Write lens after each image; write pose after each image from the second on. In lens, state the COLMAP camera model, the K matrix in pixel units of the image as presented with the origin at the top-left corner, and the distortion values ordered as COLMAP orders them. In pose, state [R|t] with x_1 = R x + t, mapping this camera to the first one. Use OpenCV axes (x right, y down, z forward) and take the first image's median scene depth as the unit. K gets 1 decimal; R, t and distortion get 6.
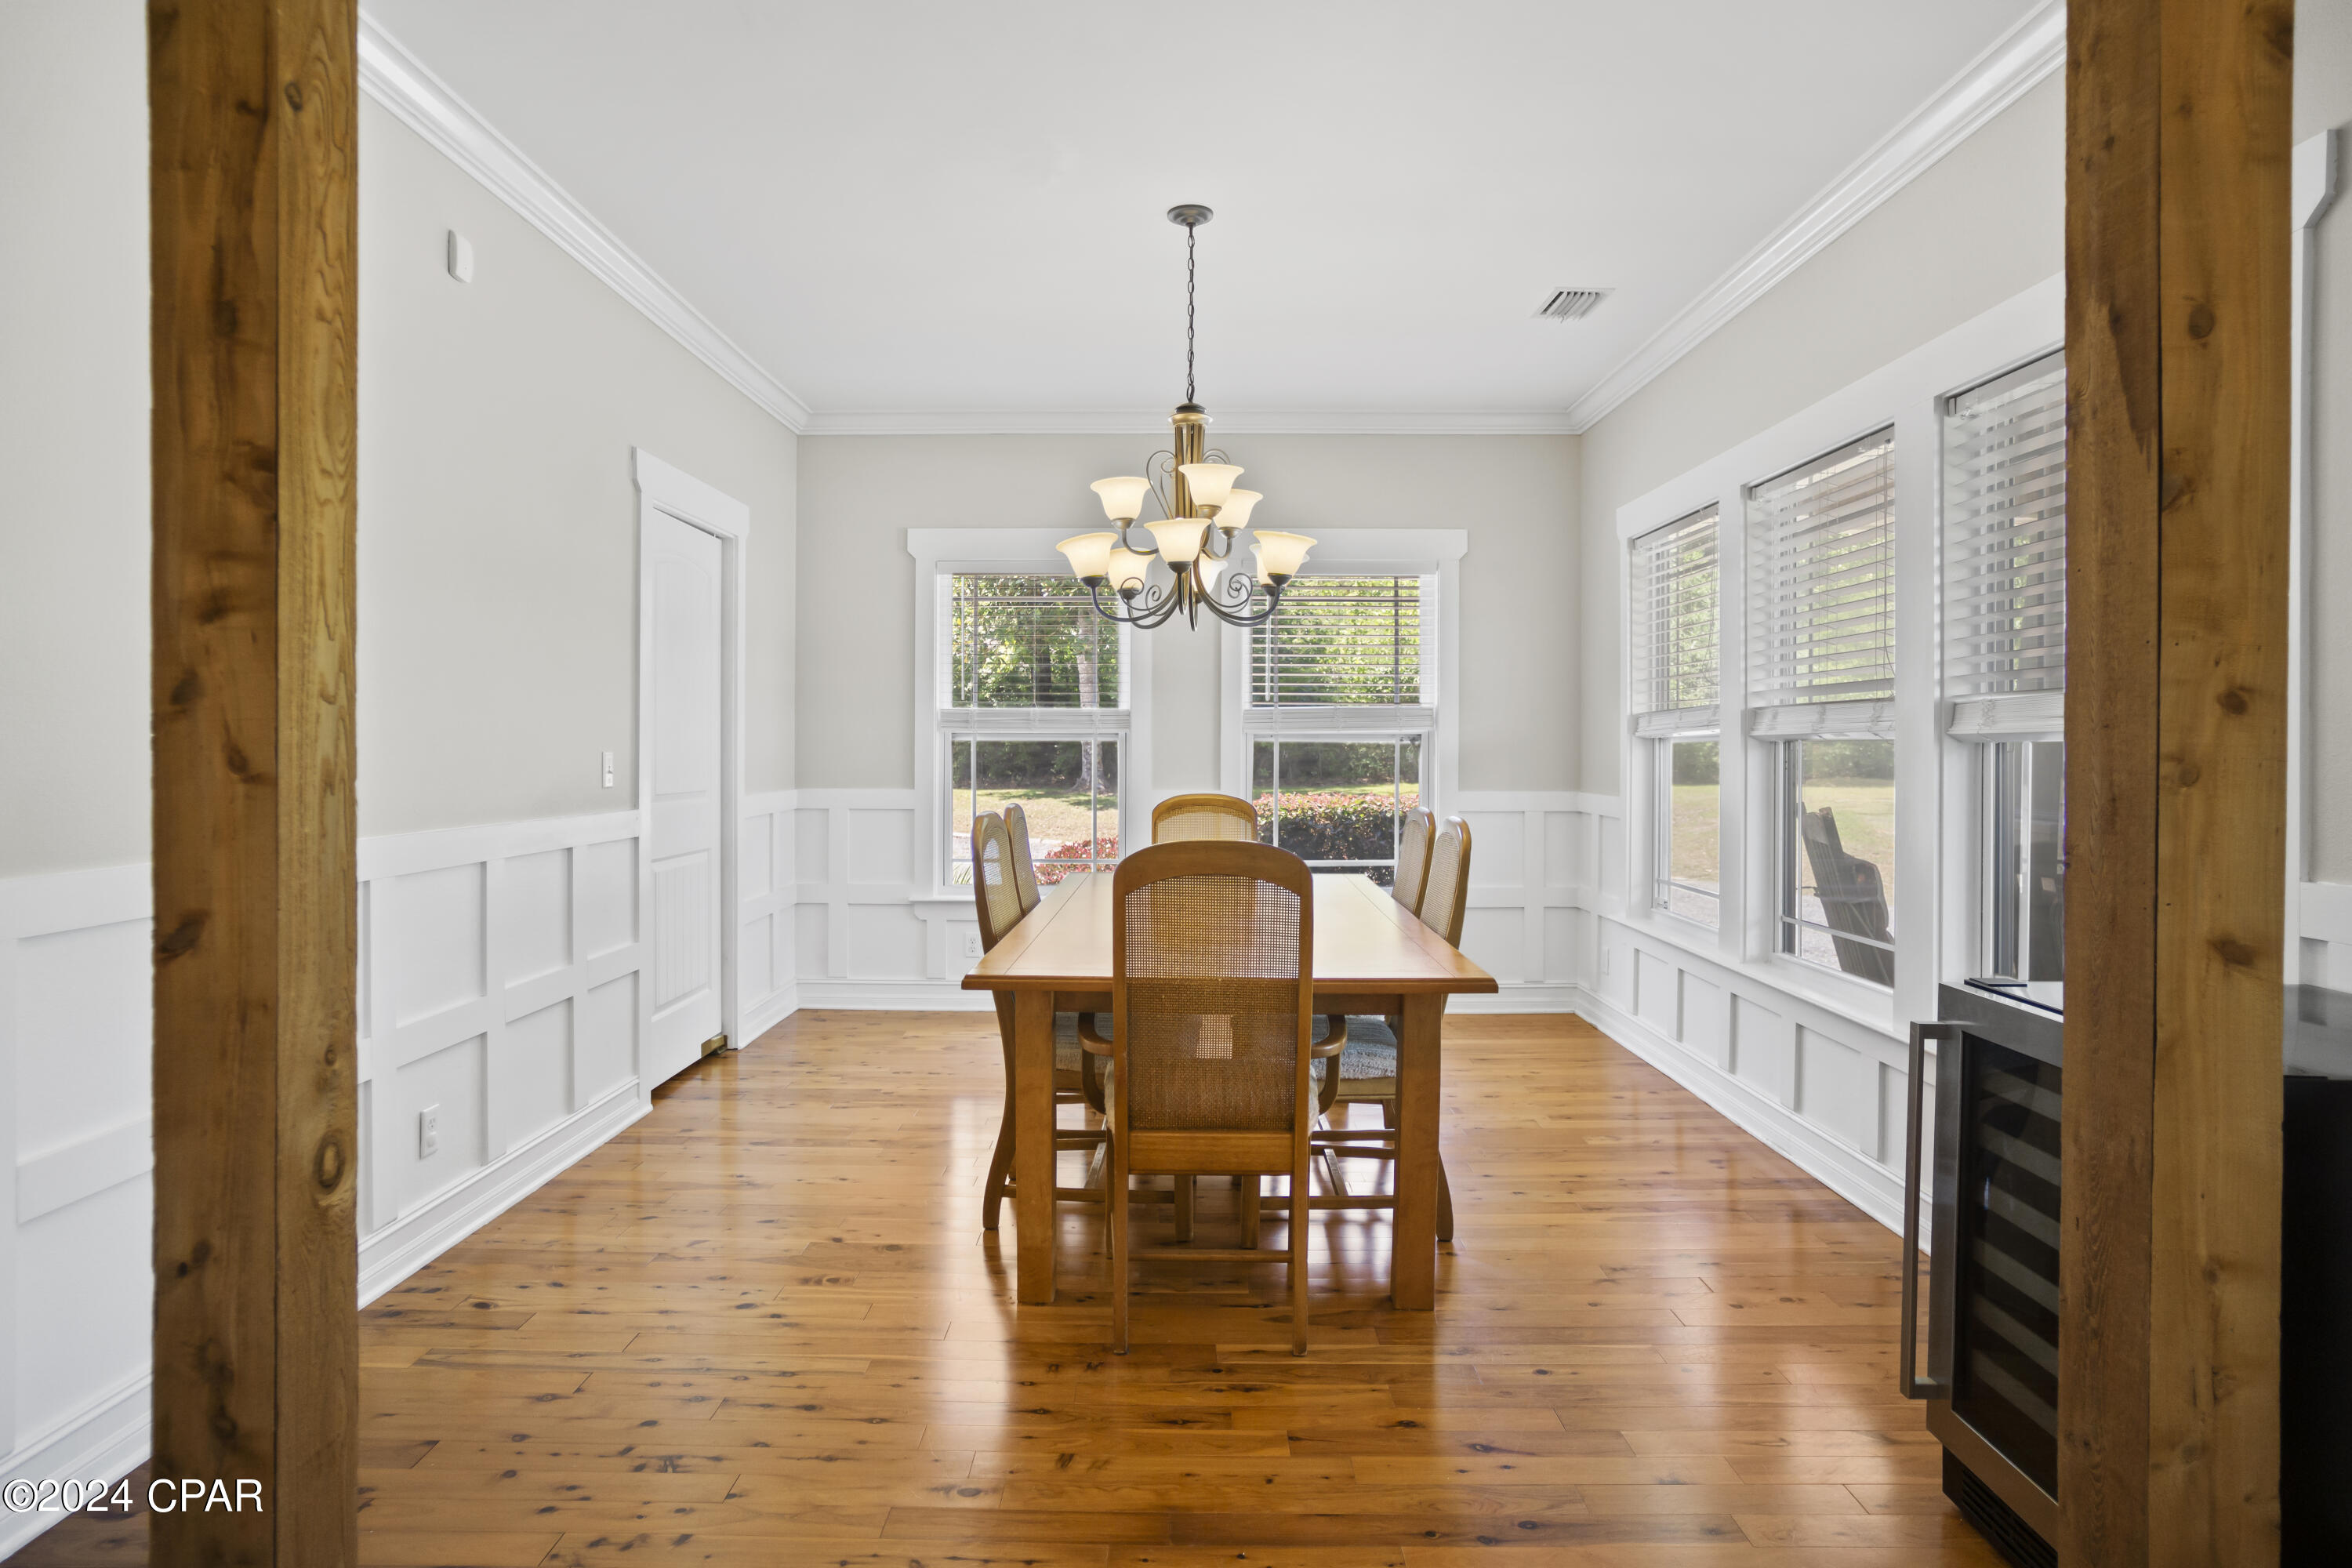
lens RADIAL K [[1276.1, 0, 1178.5], [0, 1276.1, 769.7], [0, 0, 1]] dist [-0.051047, 0.024578]
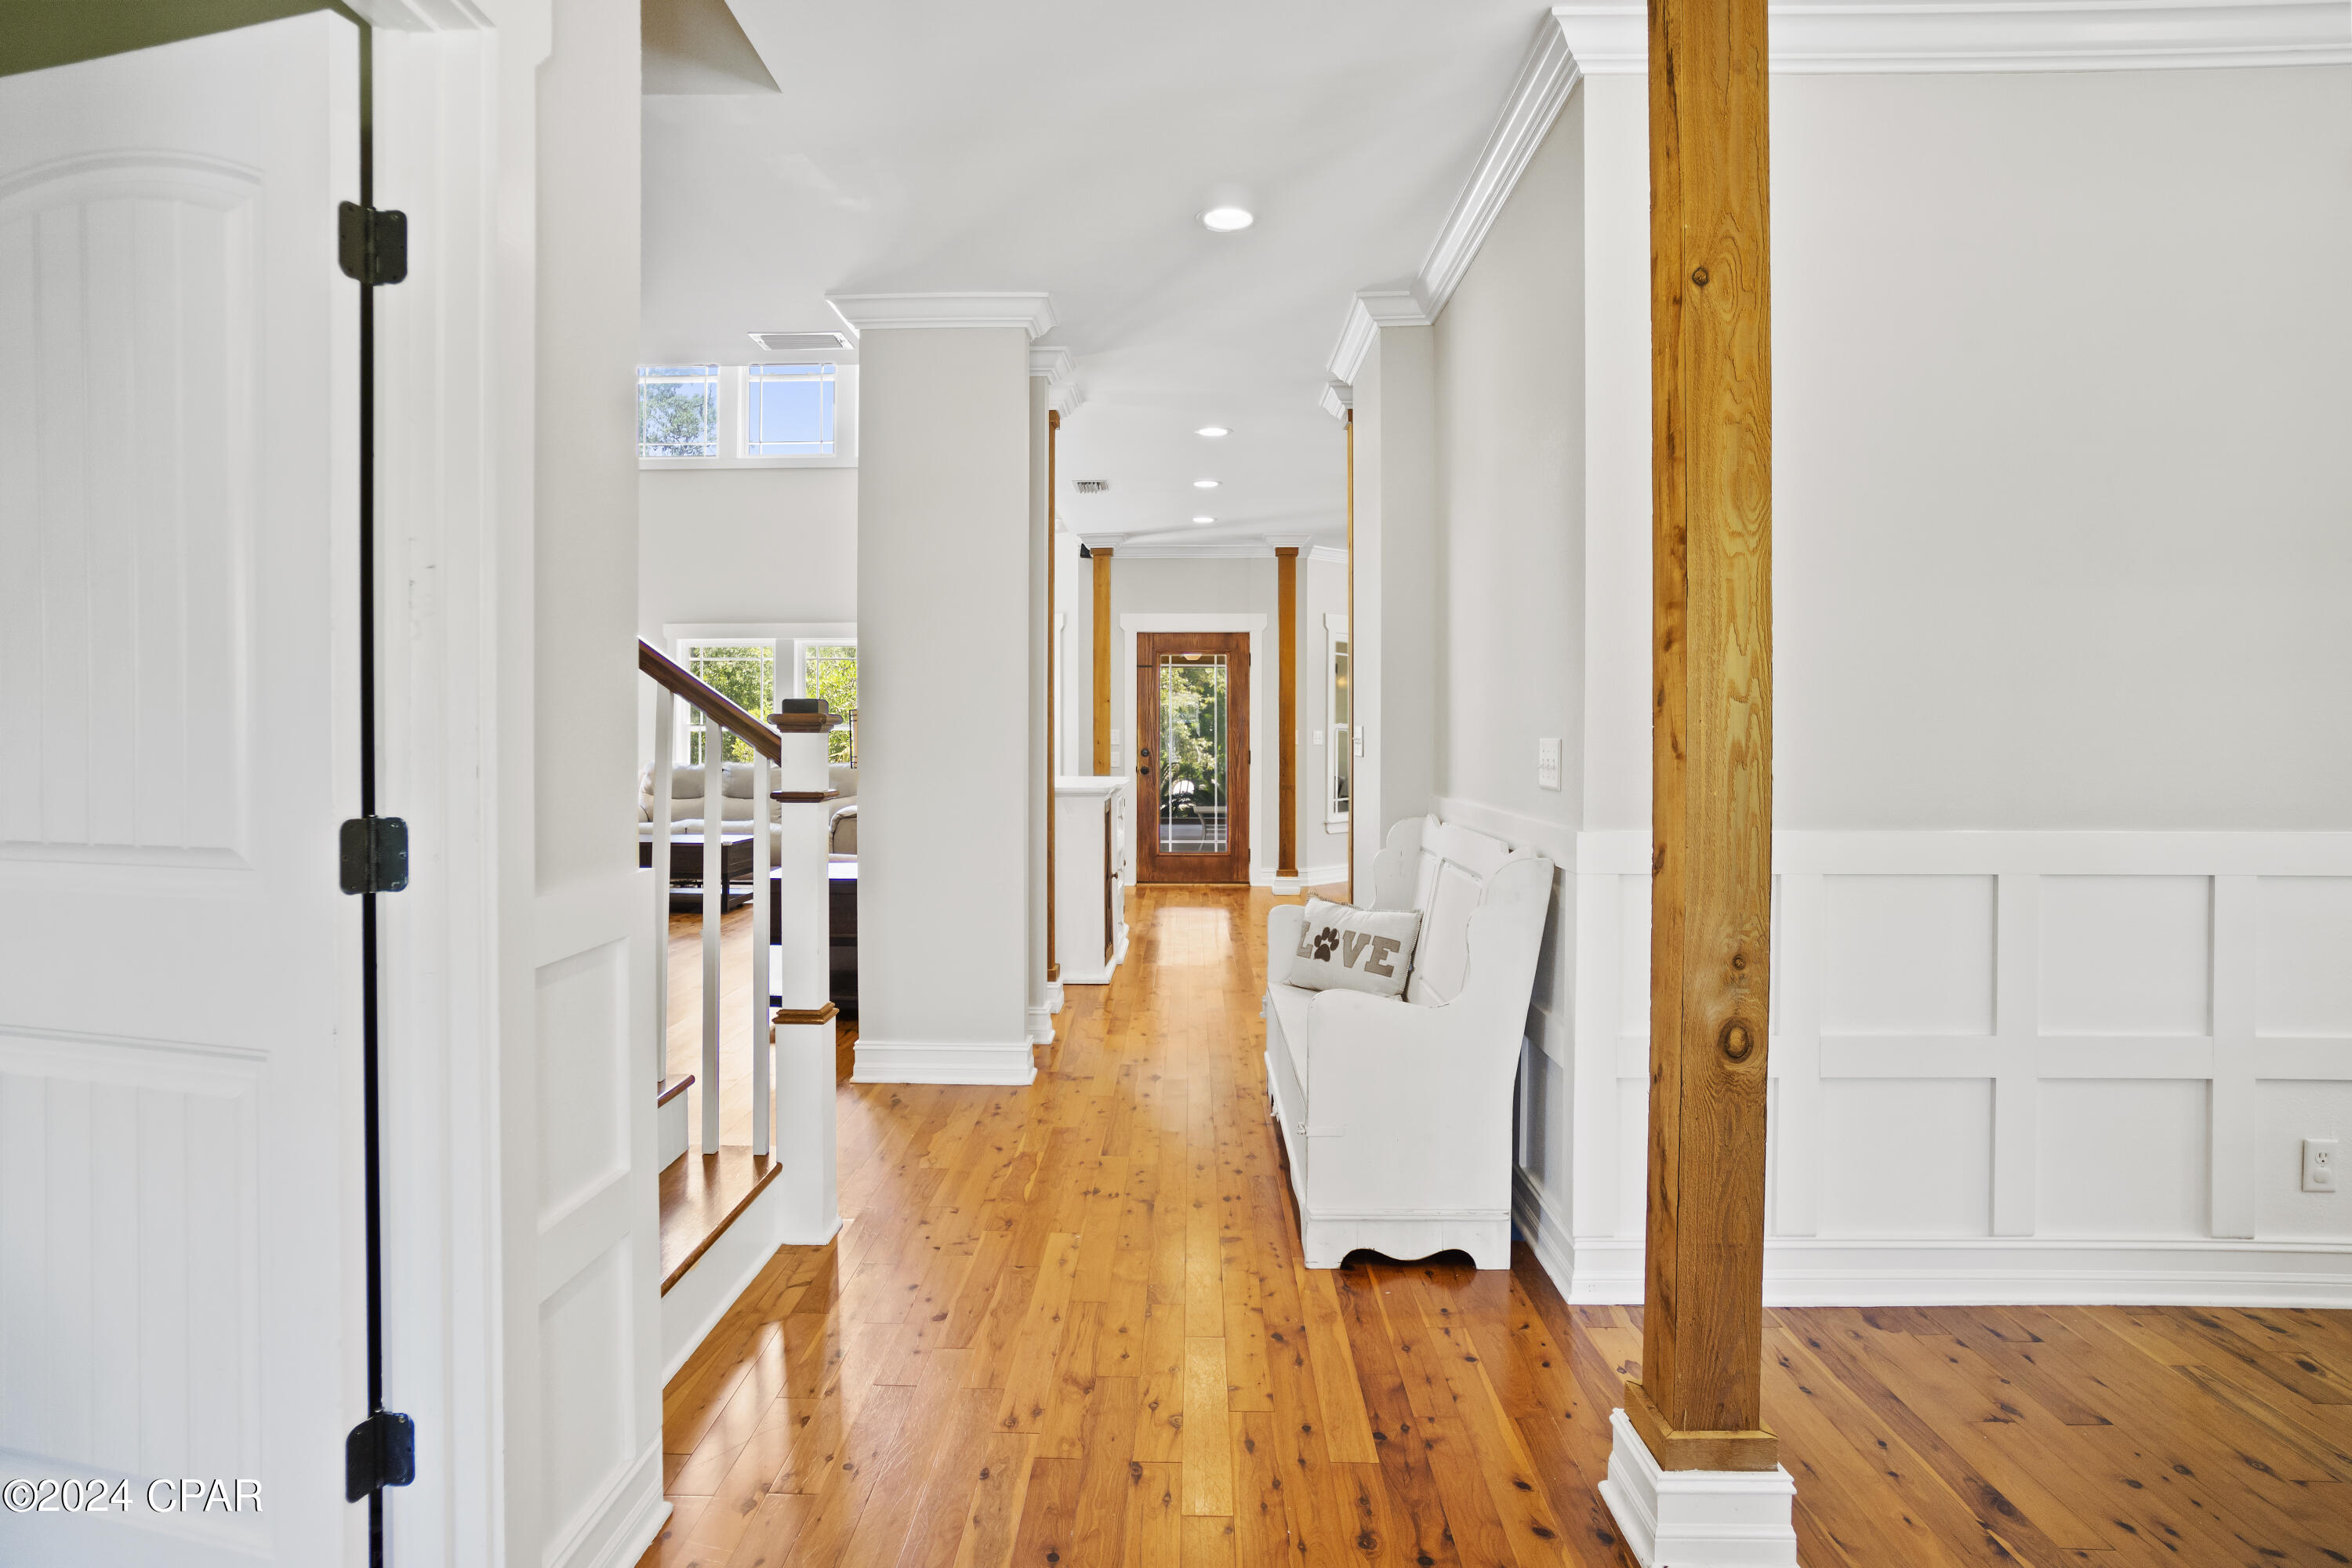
lens RADIAL K [[1276.1, 0, 1173.2], [0, 1276.1, 766.5], [0, 0, 1]] dist [-0.051047, 0.024578]
pose [[-0.008185, 0.022238, -0.999719, 0.706915], [-0.024745, 0.999442, 0.022435, 0.001271], [0.999660, 0.024922, -0.007630, 0.401234]]
